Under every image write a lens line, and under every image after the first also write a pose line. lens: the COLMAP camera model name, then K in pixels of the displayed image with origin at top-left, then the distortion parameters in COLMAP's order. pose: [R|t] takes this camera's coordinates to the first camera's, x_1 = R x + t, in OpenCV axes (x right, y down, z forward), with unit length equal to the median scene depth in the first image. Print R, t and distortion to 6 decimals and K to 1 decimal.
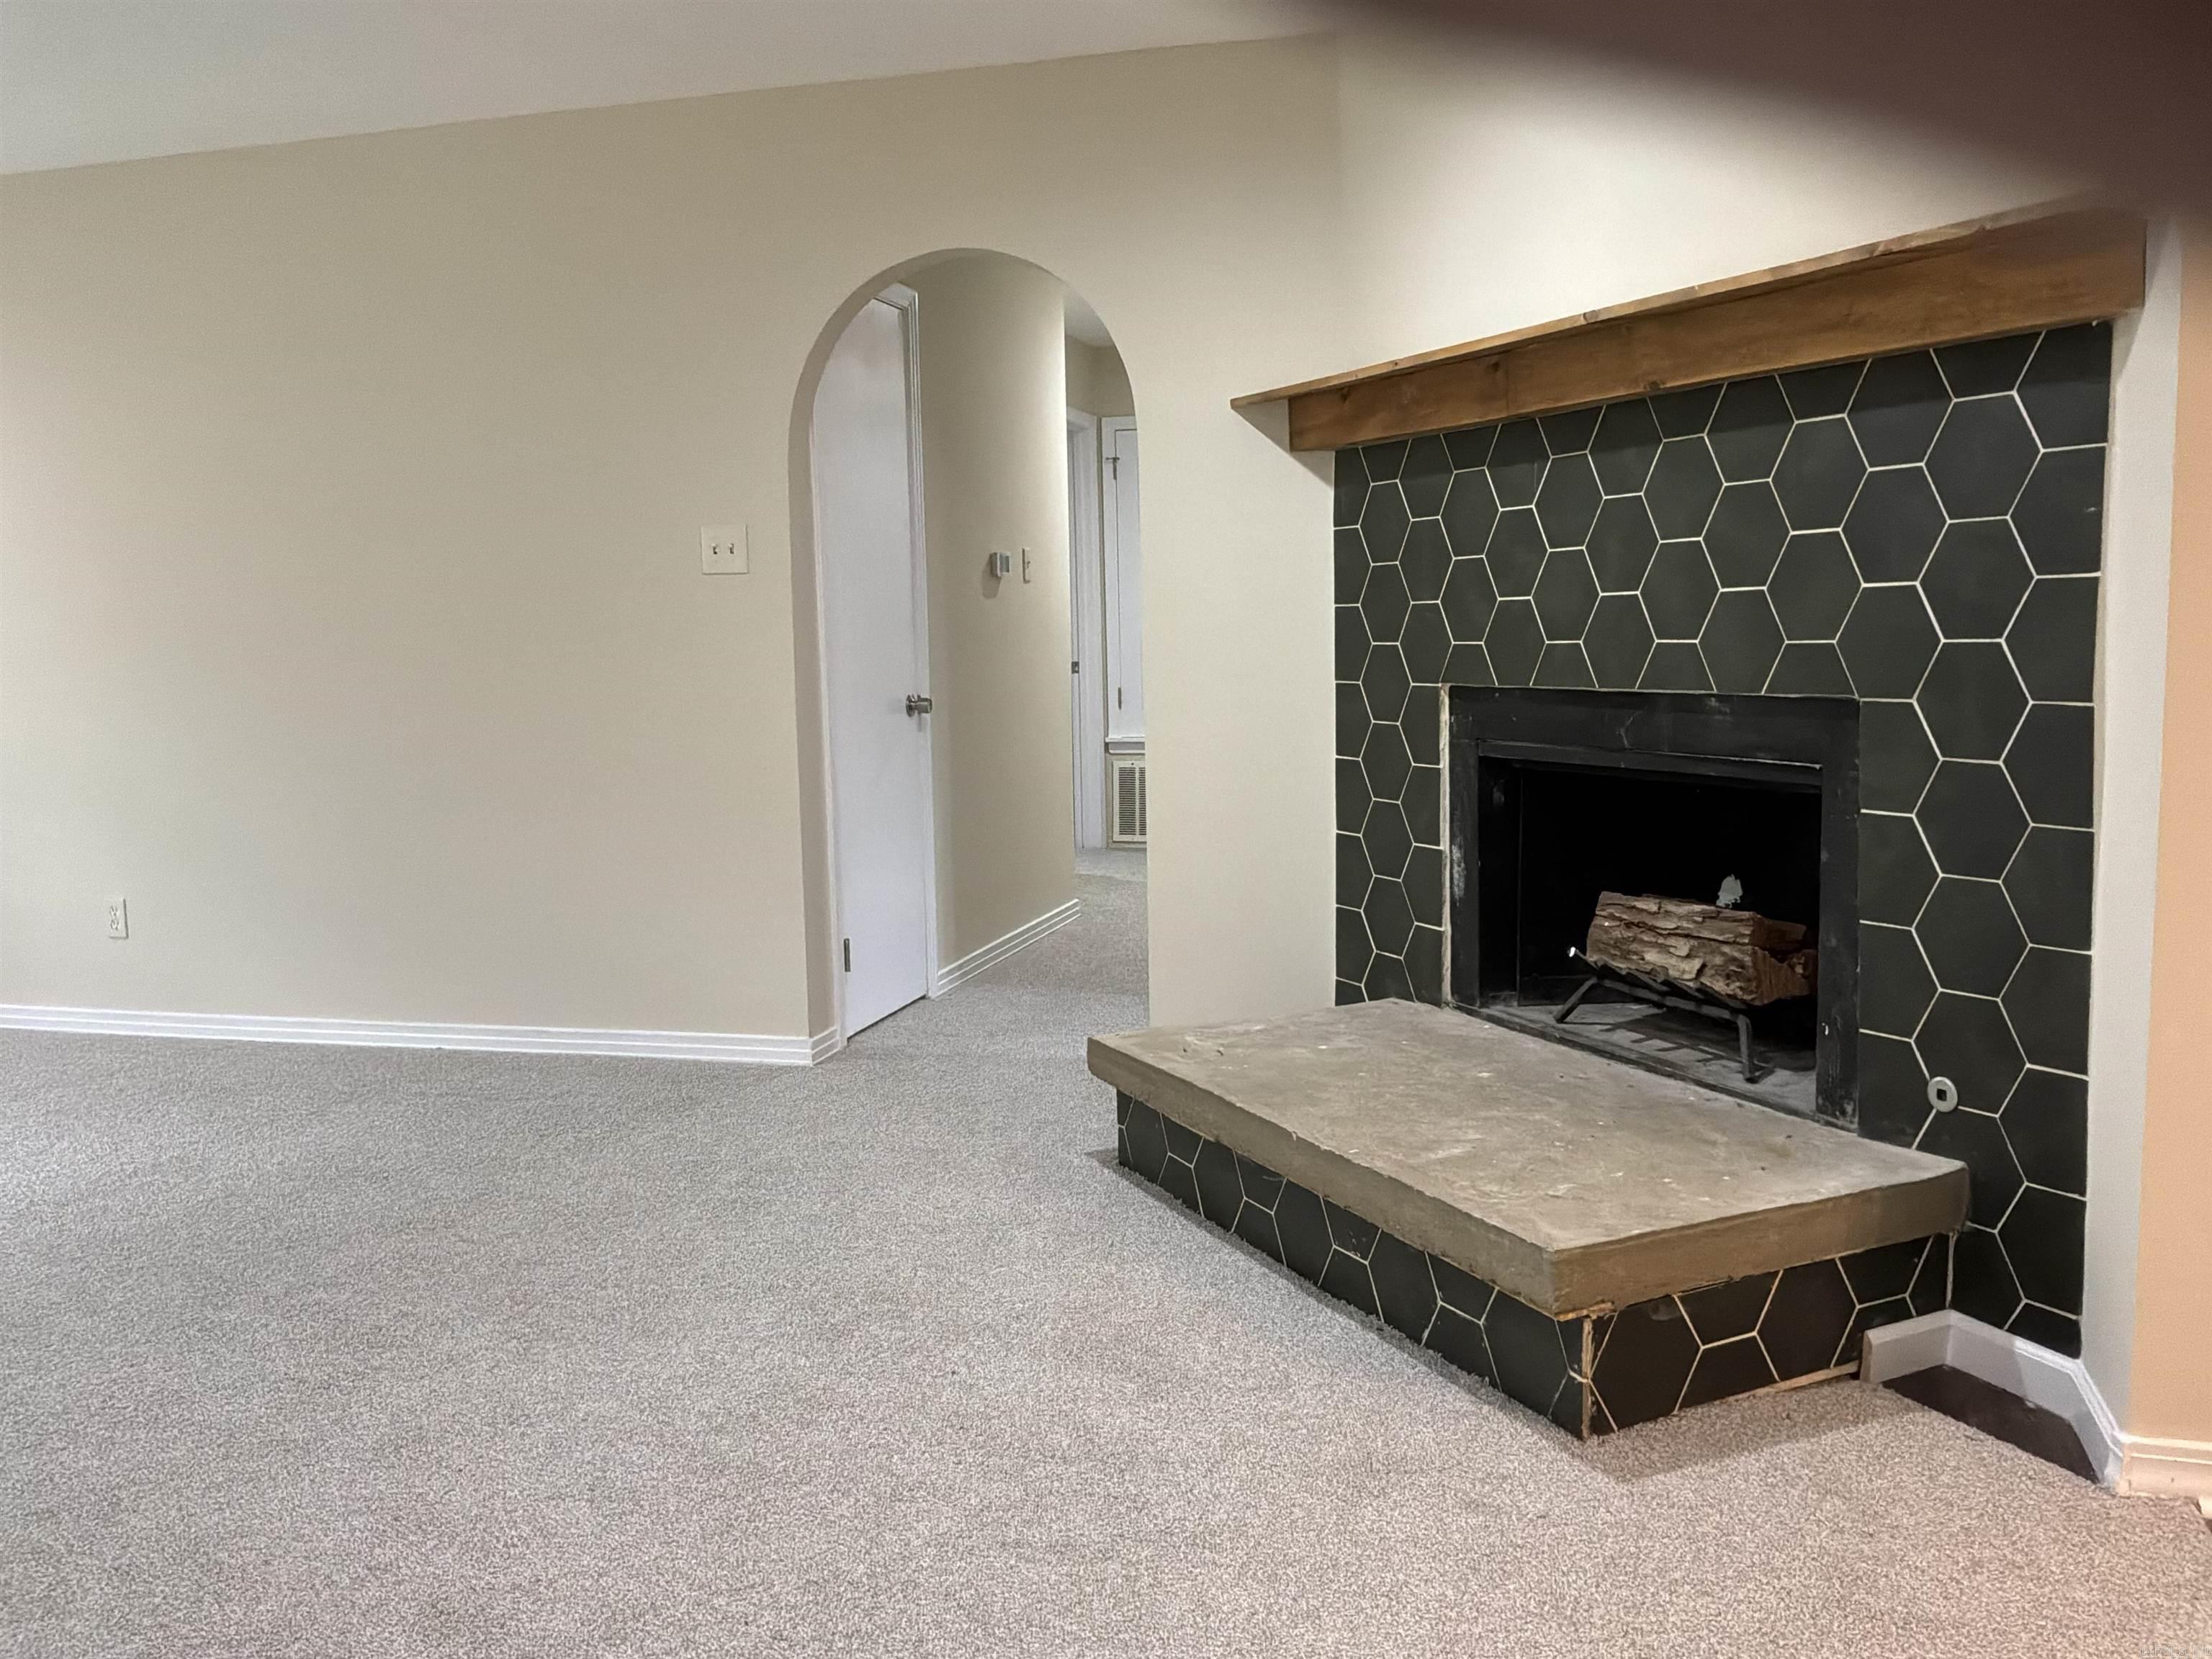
lens RADIAL K [[1816.5, 0, 1111.8], [0, 1816.5, 821.9], [0, 0, 1]] dist [0.136367, -0.305745]
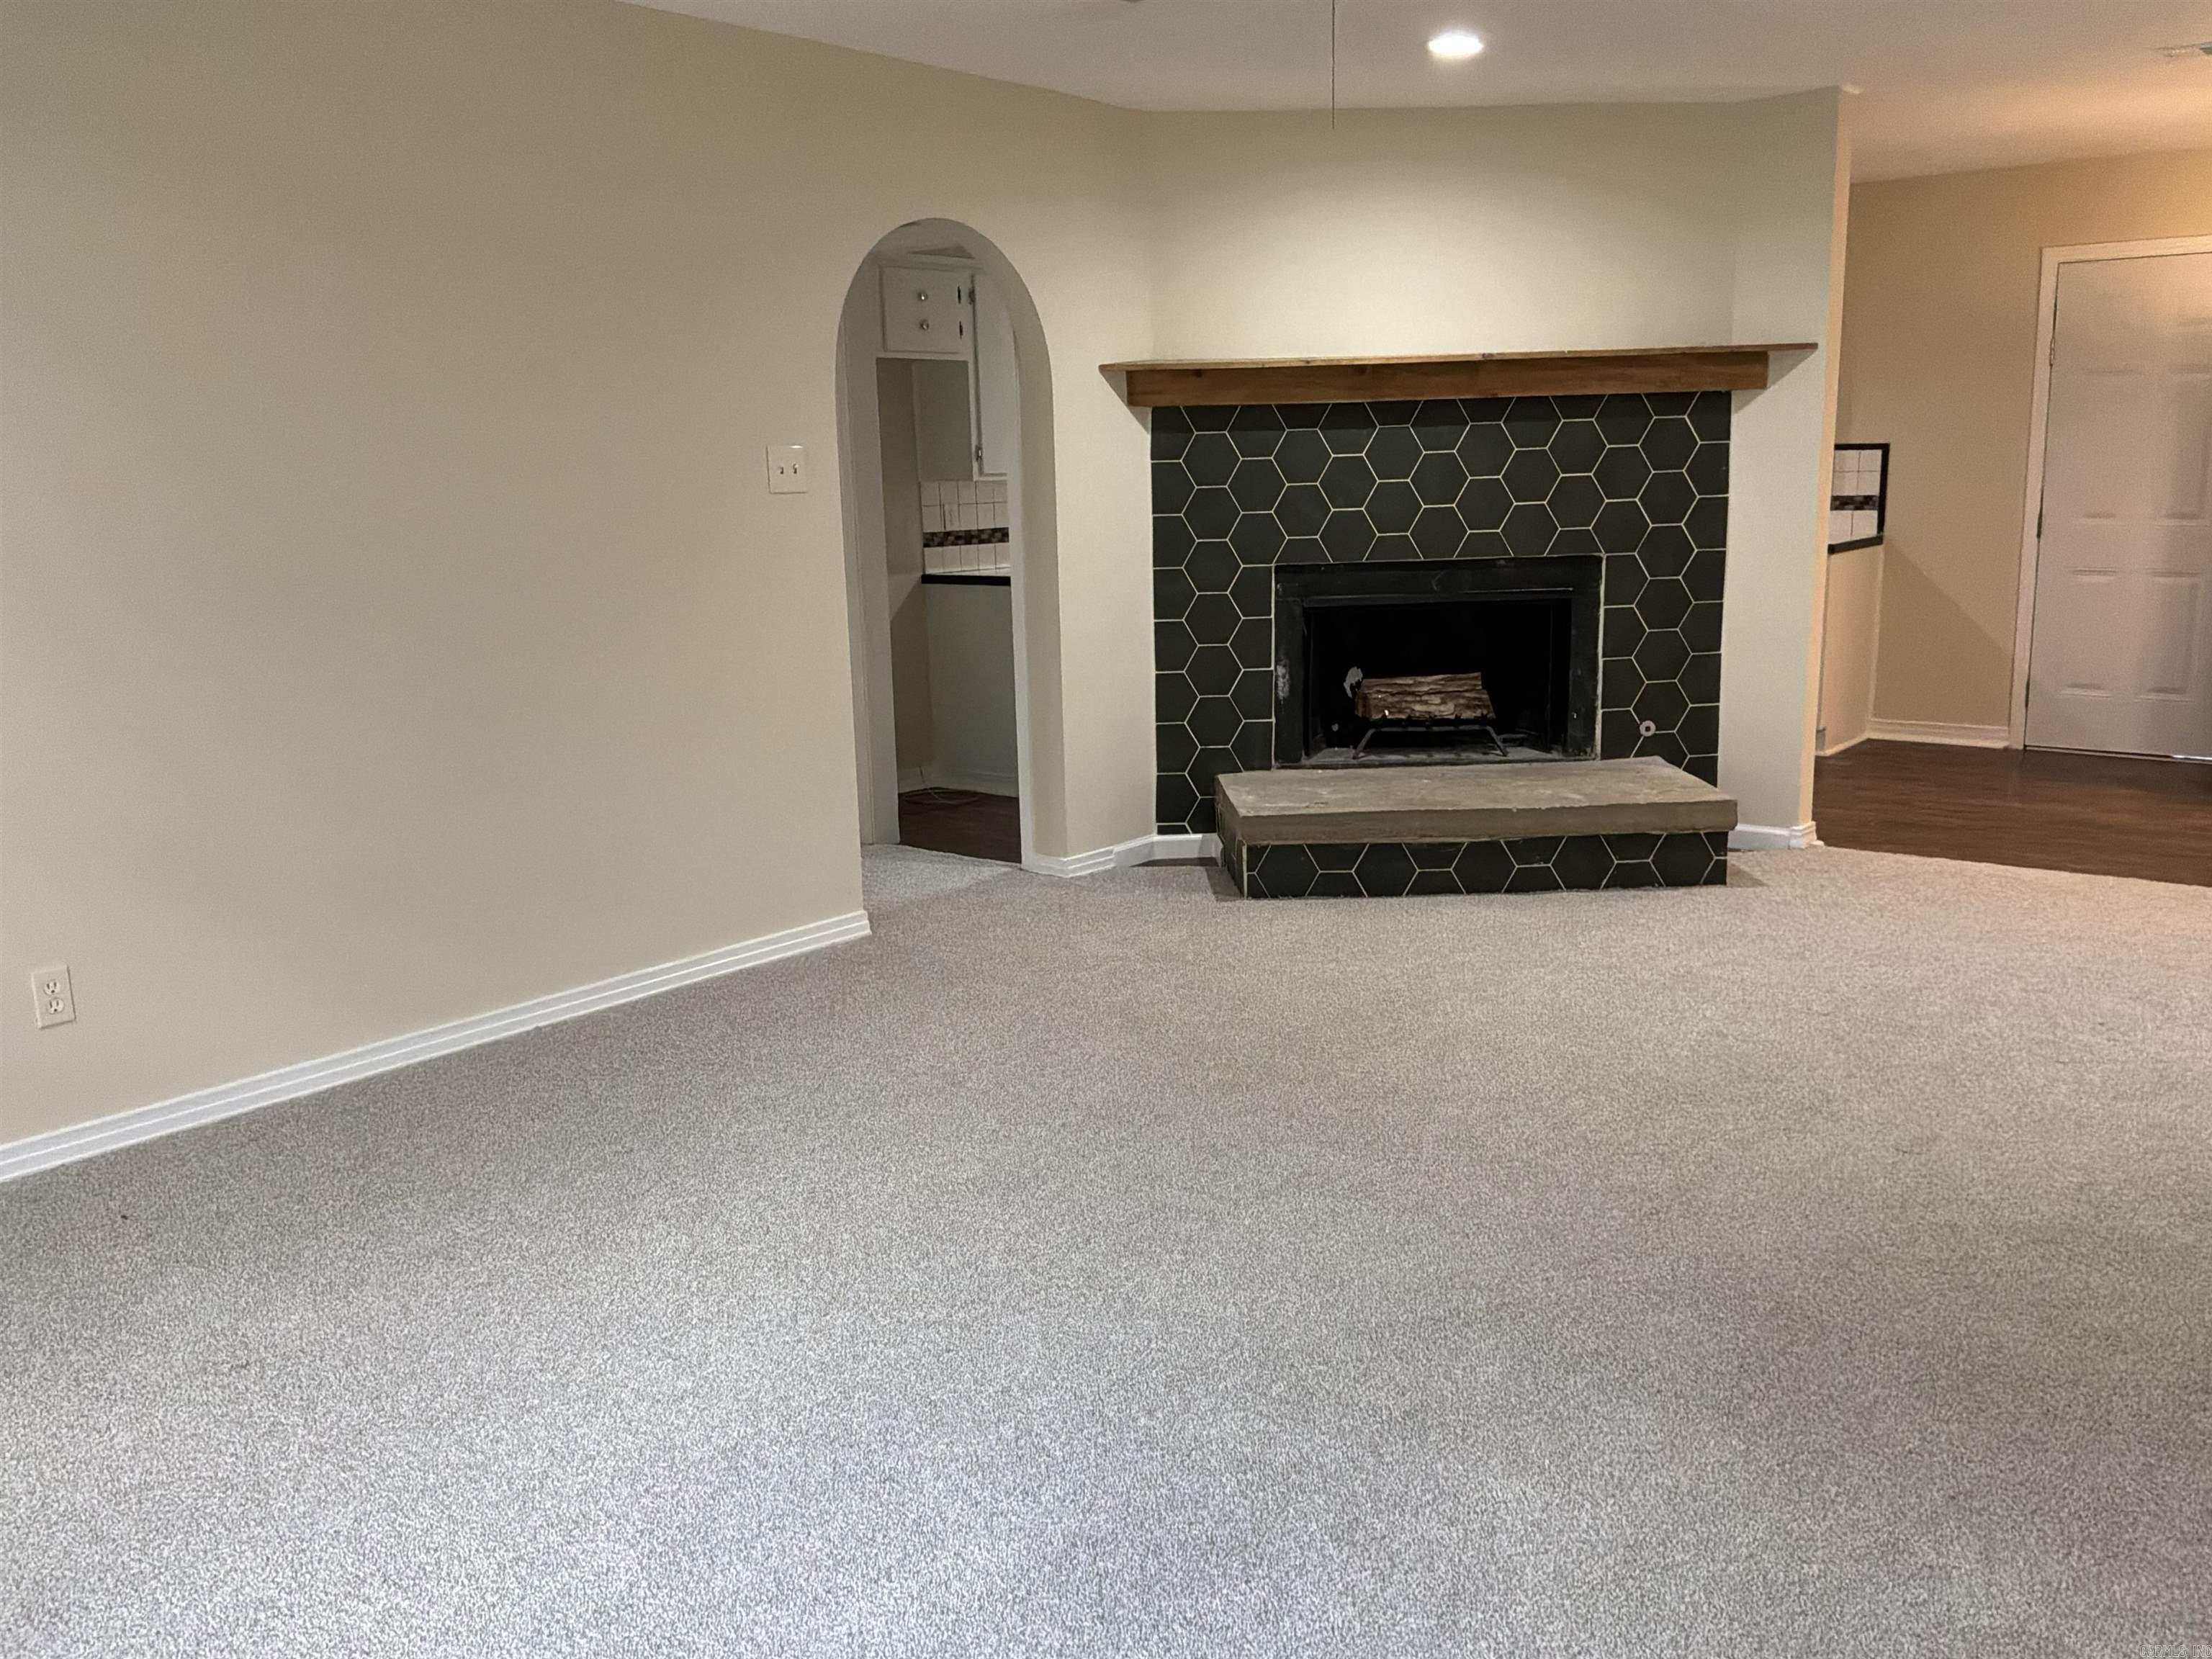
lens RADIAL K [[1816.5, 0, 1111.8], [0, 1816.5, 821.9], [0, 0, 1]] dist [0.136367, -0.305745]
pose [[0.413193, -0.163309, 0.895880, -1.474287], [0.116494, 0.985184, 0.125859, -0.078396], [-0.903161, 0.052361, 0.426096, 0.512833]]
